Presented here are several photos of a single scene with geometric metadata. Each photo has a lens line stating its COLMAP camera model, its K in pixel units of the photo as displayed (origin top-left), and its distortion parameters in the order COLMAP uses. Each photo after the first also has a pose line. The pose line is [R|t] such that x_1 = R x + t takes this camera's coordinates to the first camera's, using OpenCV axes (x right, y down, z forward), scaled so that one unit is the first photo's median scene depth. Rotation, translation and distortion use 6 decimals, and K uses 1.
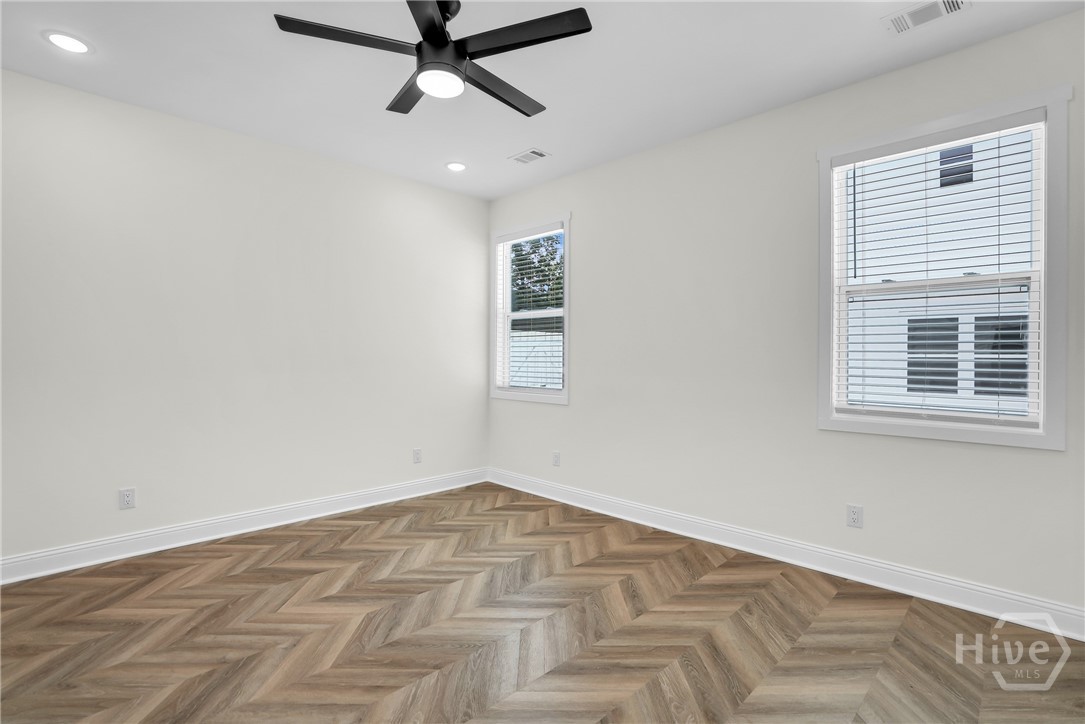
lens RADIAL K [[474.4, 0, 539.2], [0, 474.4, 369.6], [0, 0, 1]] dist [0.015925, 0.000405]
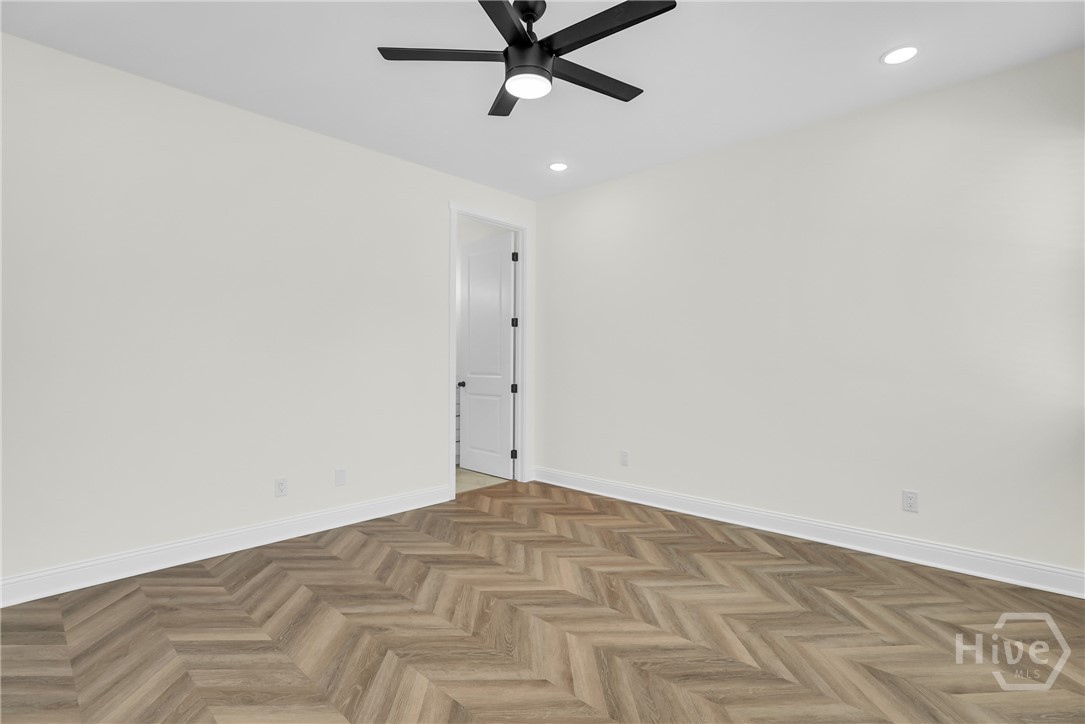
lens RADIAL K [[509.4, 0, 542.5], [0, 509.4, 362.0], [0, 0, 1]] dist [0.013952, 0.000893]
pose [[0.048070, -0.021119, -0.998621, 0.589490], [-0.002548, 0.999771, -0.021266, 0.023956], [0.998841, 0.003567, 0.048005, 0.680829]]
